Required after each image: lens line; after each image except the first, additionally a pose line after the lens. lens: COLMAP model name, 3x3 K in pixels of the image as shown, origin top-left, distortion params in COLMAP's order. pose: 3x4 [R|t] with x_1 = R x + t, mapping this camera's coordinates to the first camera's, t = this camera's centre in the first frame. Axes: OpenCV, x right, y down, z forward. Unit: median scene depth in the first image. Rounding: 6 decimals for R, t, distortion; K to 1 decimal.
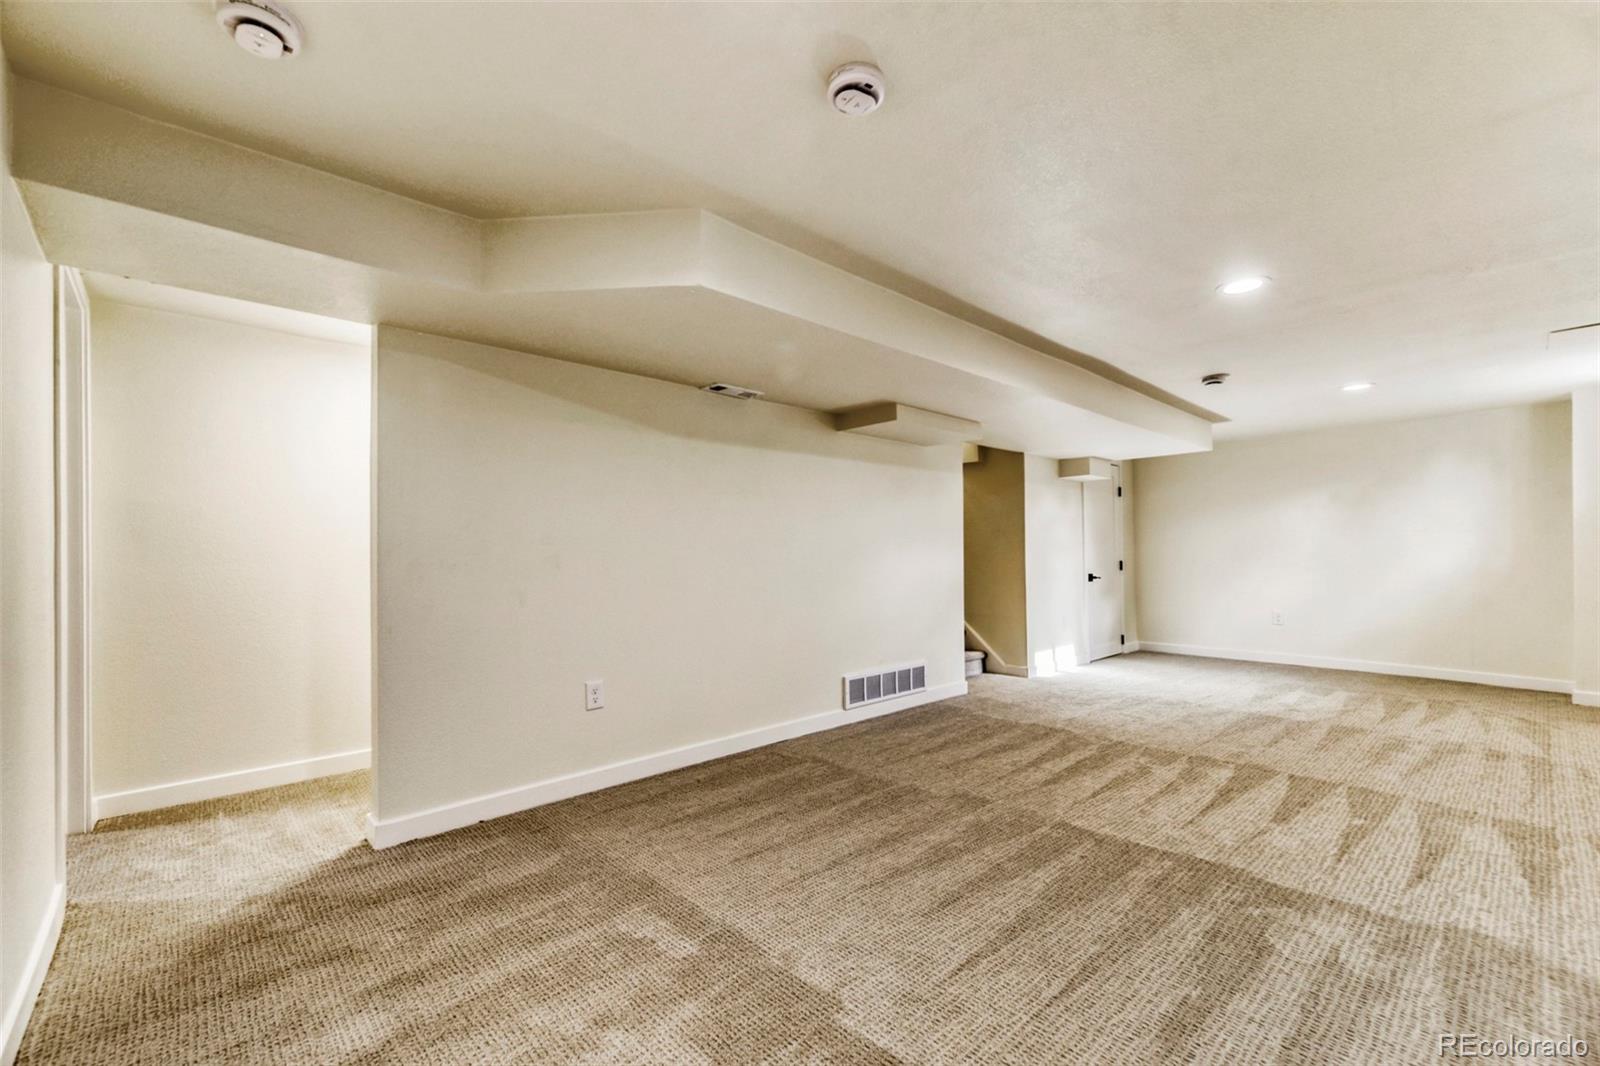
lens RADIAL K [[657.2, 0, 797.6], [0, 657.2, 545.3], [0, 0, 1]] dist [0.004085, 0.000189]
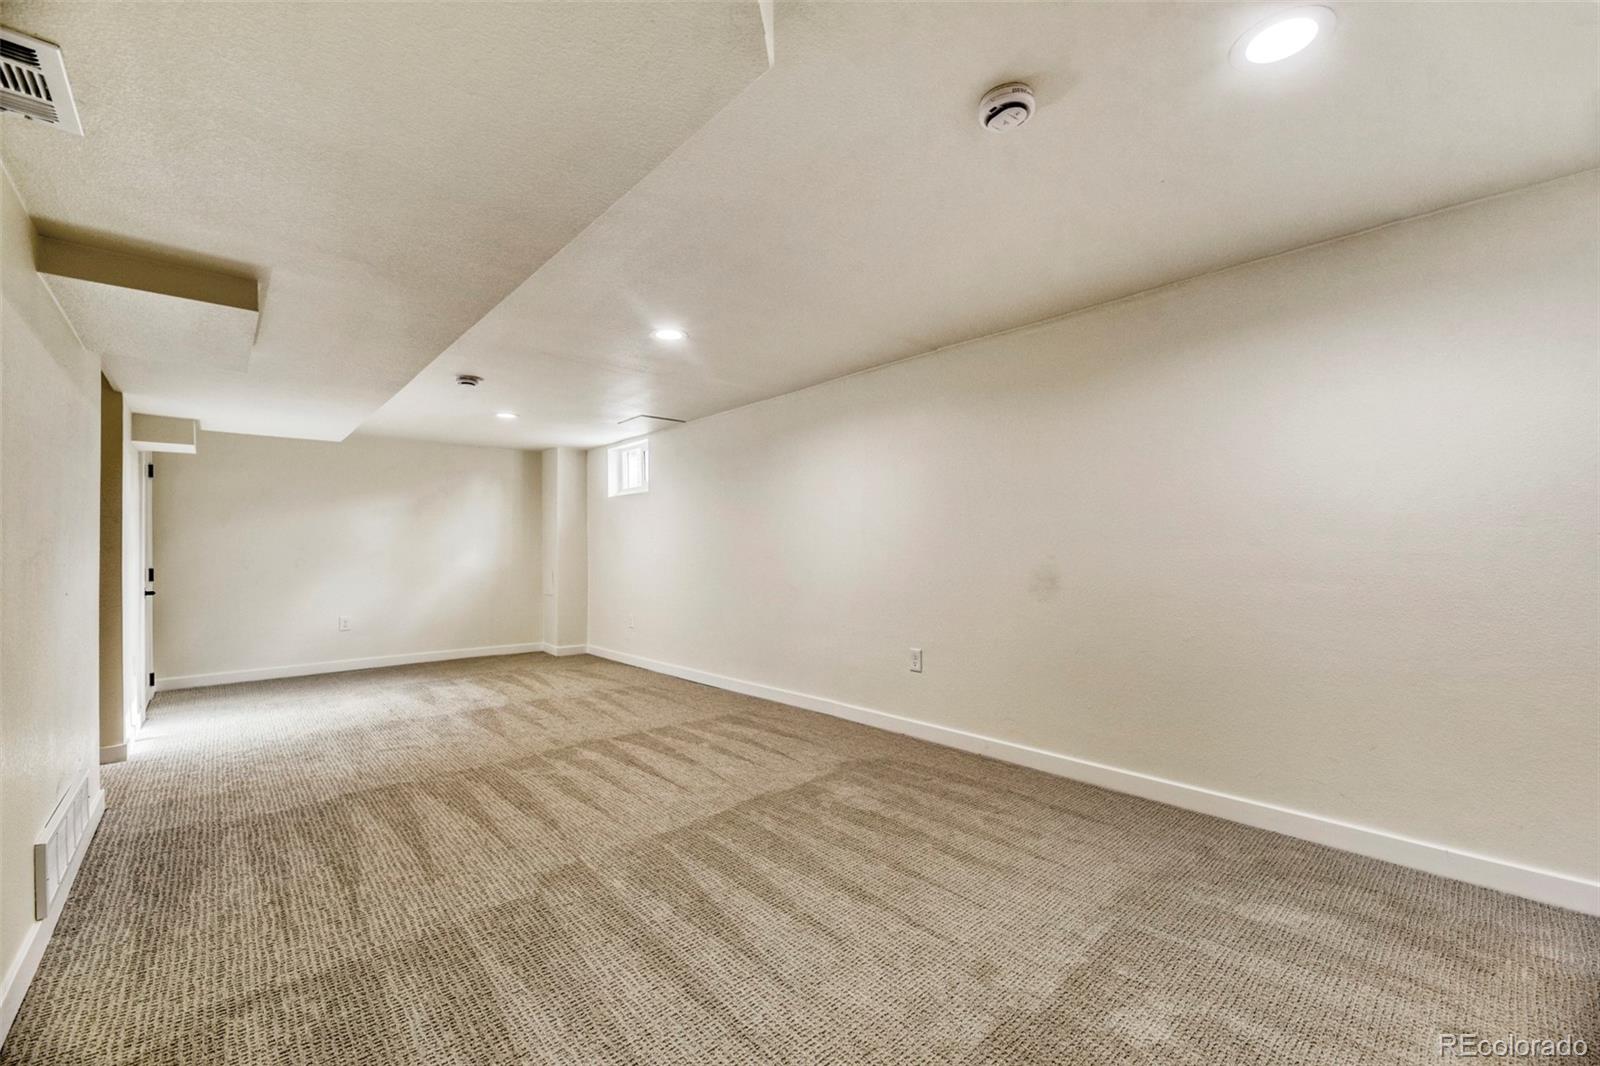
lens RADIAL K [[657.2, 0, 798.2], [0, 657.2, 542.0], [0, 0, 1]] dist [0.004085, 0.000189]
pose [[0.011535, 0.020346, 0.999726, -0.463701], [-0.007239, 0.999768, -0.020263, 0.010749], [-0.999907, -0.007003, 0.011679, 0.653703]]
